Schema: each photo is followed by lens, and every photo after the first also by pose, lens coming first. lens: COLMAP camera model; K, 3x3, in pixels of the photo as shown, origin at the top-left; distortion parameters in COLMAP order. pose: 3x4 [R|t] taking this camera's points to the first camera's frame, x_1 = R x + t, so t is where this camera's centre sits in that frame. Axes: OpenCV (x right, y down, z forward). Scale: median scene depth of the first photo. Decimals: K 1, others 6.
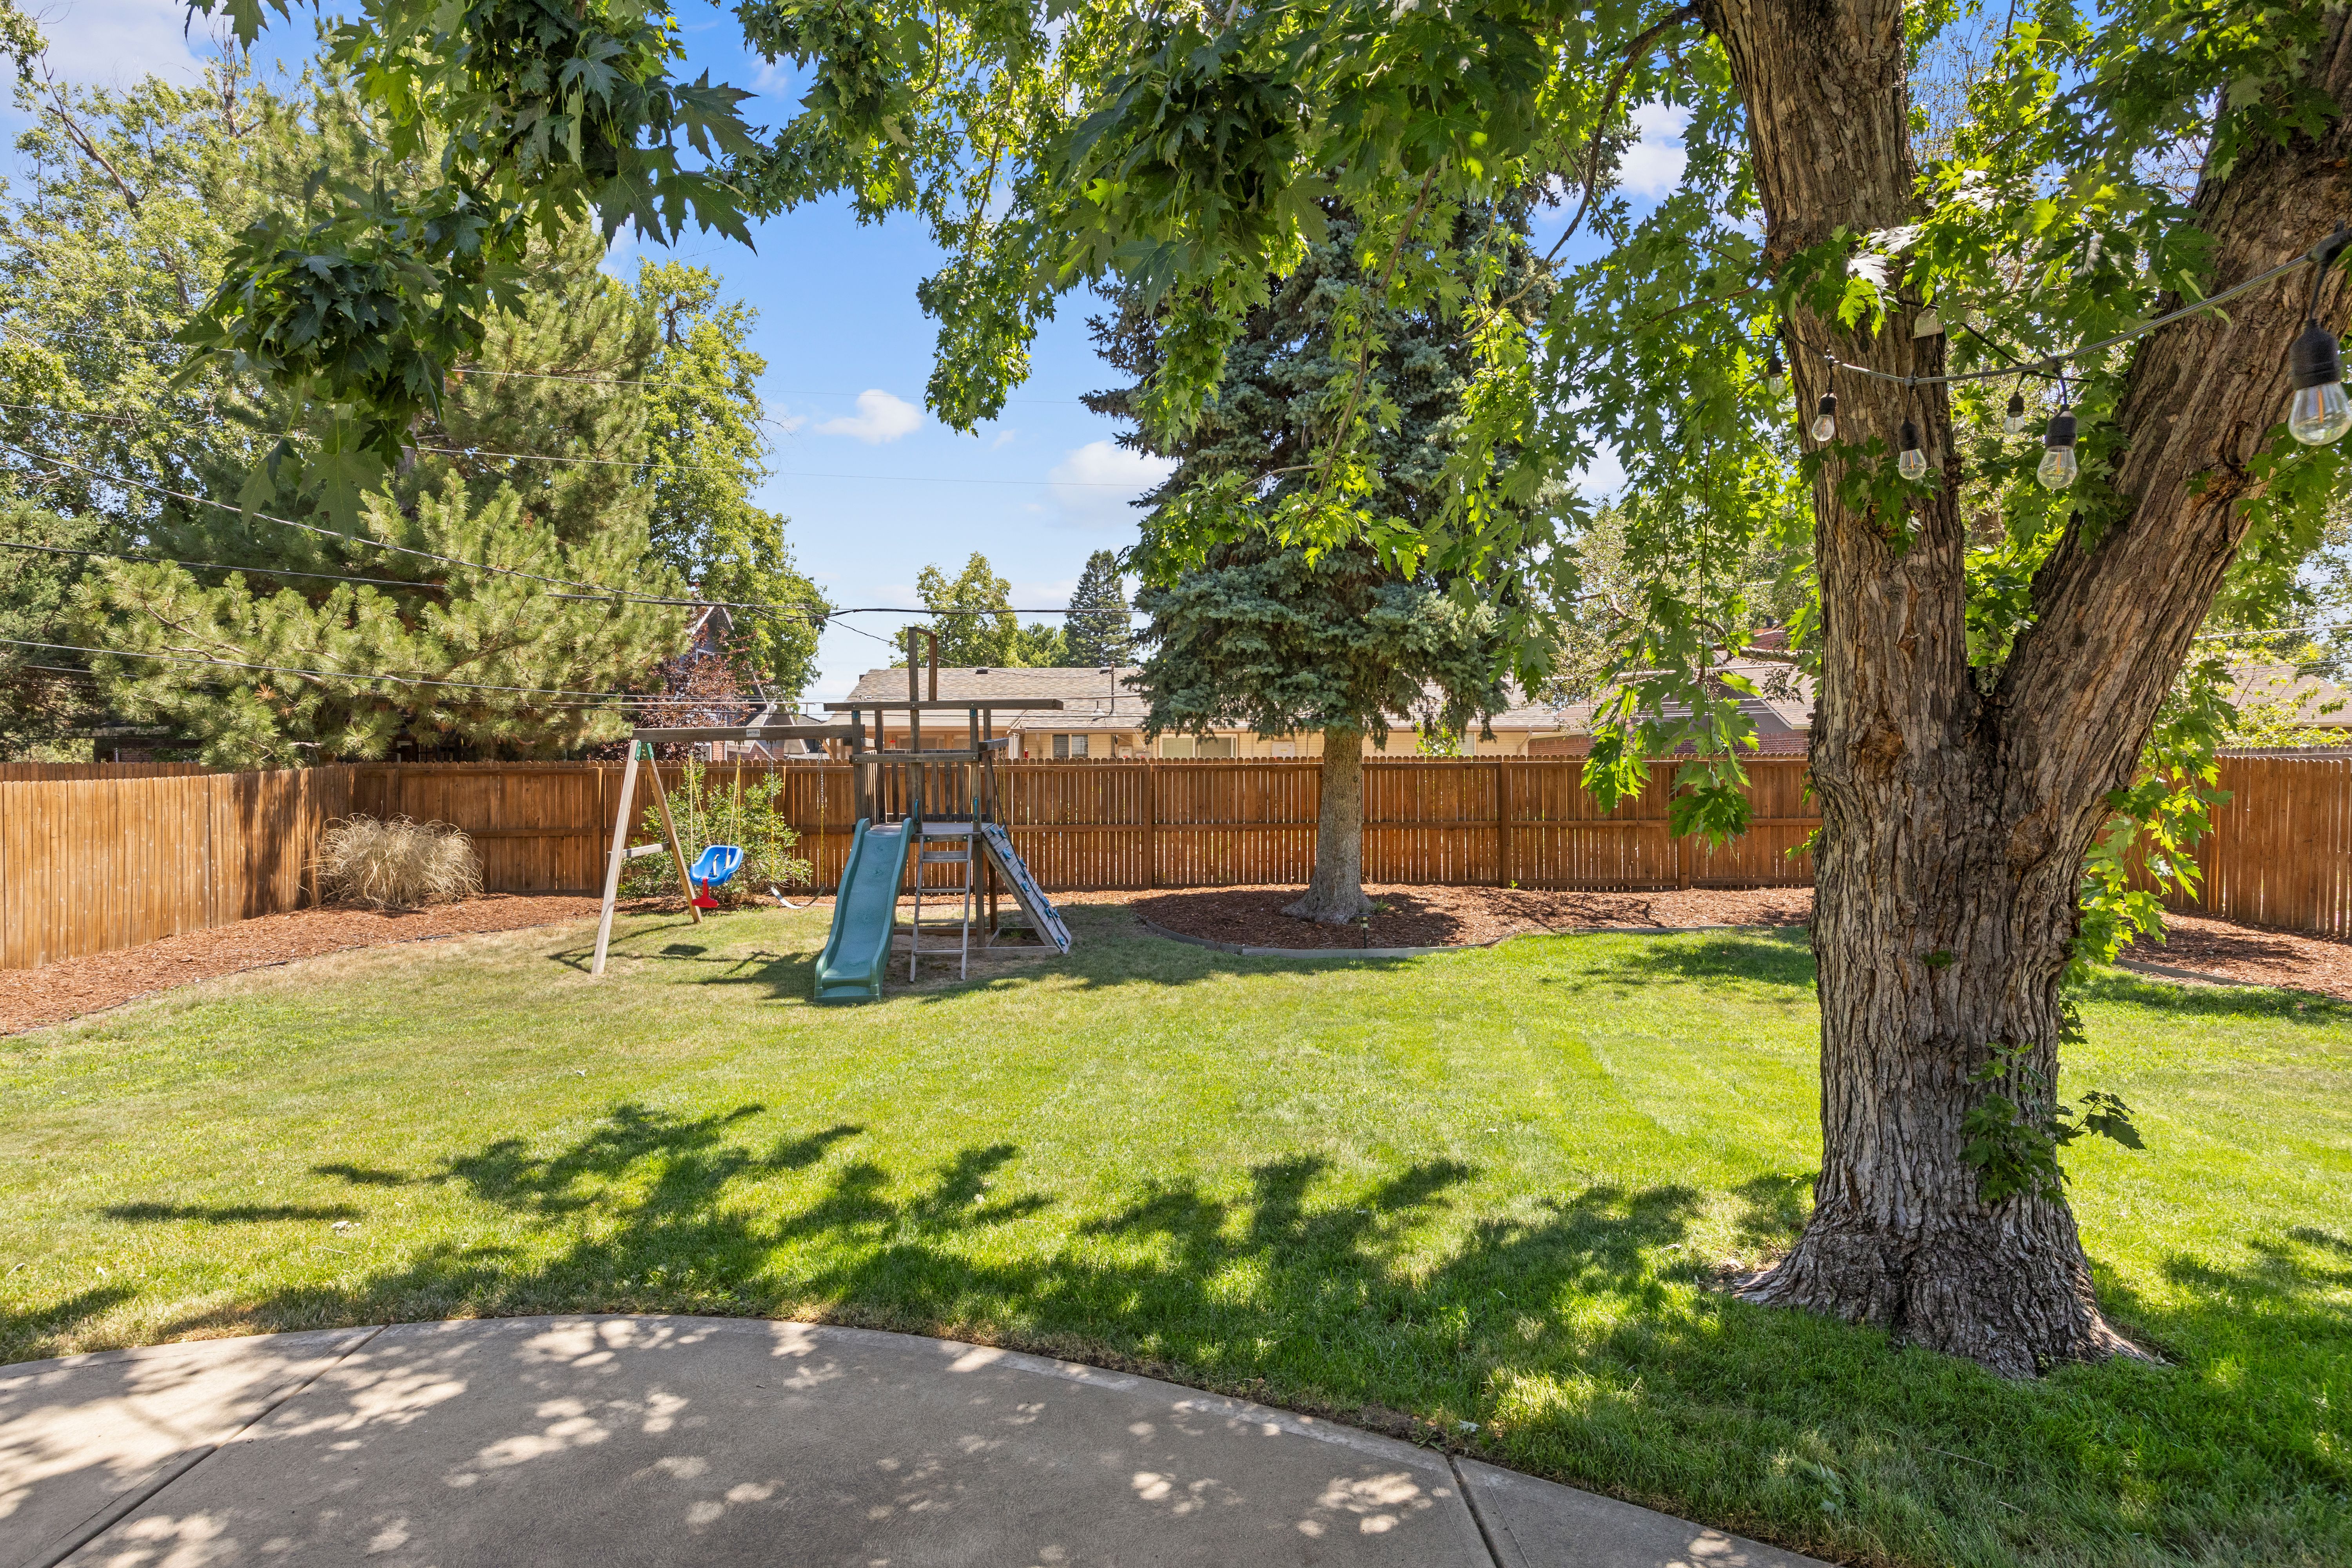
lens RADIAL K [[1292.2, 0, 1175.5], [0, 1292.2, 757.9], [0, 0, 1]] dist [0.002936, 0.001023]
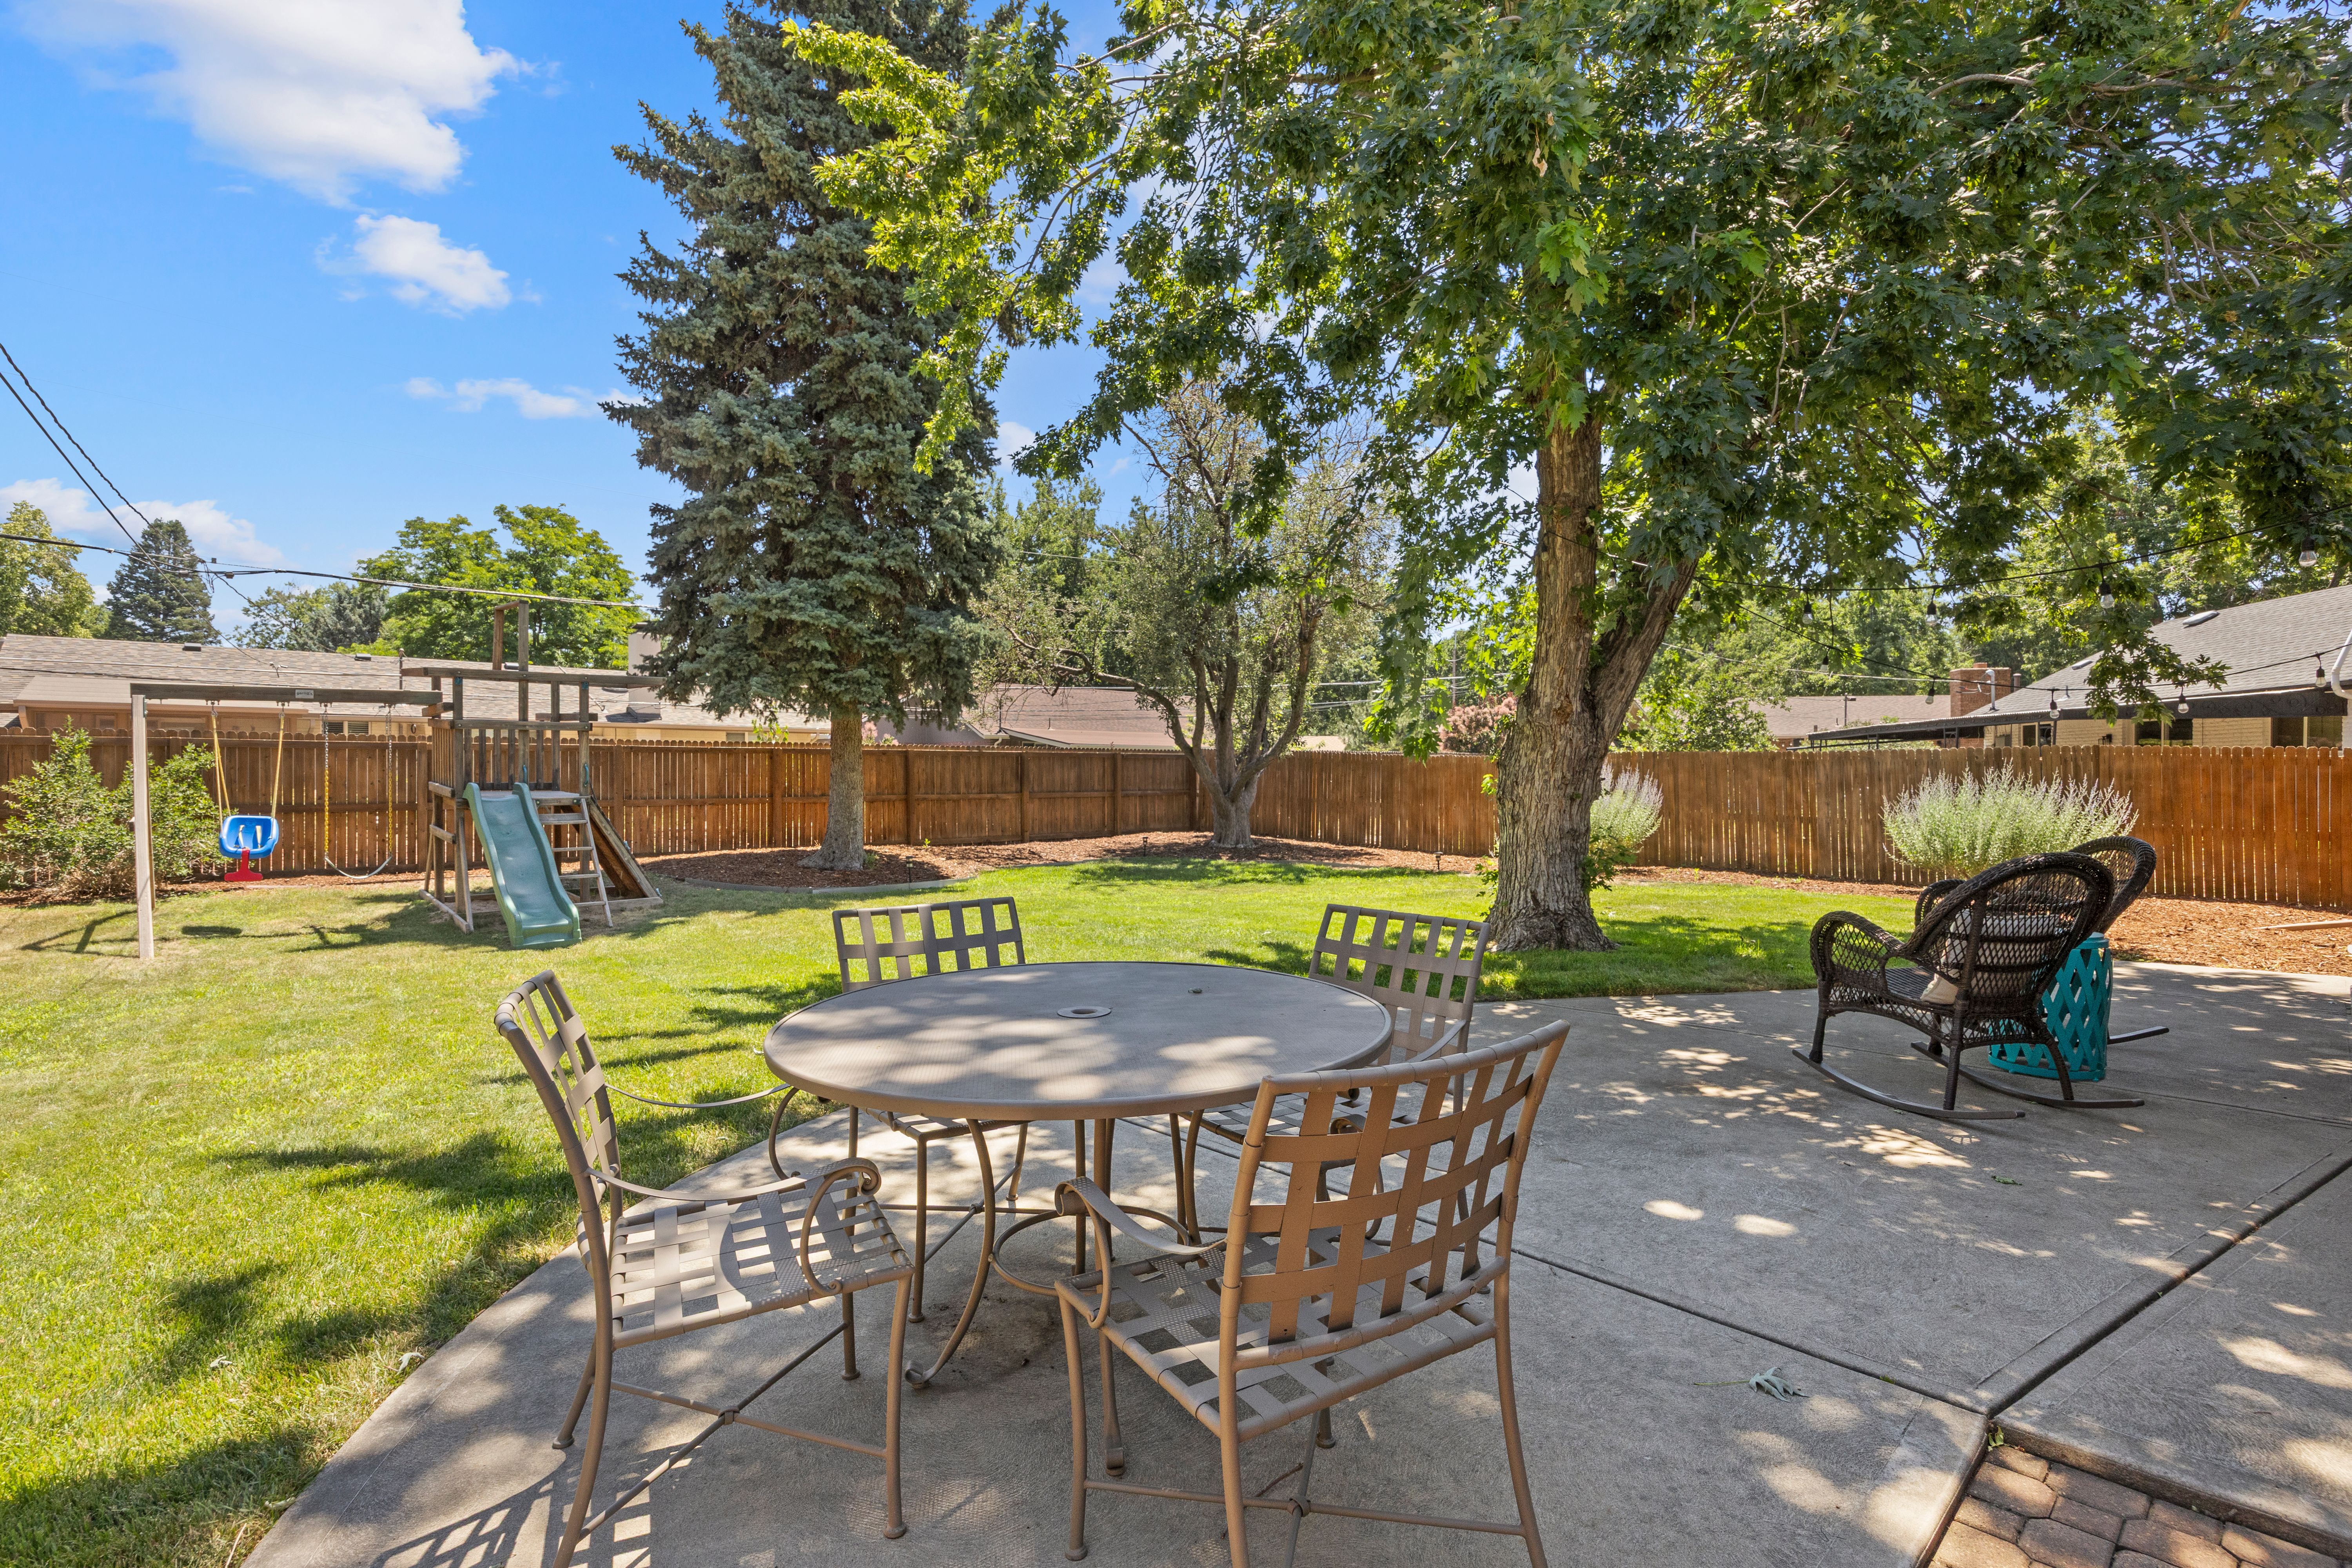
lens RADIAL K [[1107.0, 0, 1173.9], [0, 1107.0, 757.8], [0, 0, 1]] dist [-0.007685, 0.000037]
pose [[0.745692, 0.017194, 0.666069, -0.371059], [-0.009873, 0.999842, -0.014756, 0.031977], [-0.666218, 0.004427, 0.745744, -0.016725]]
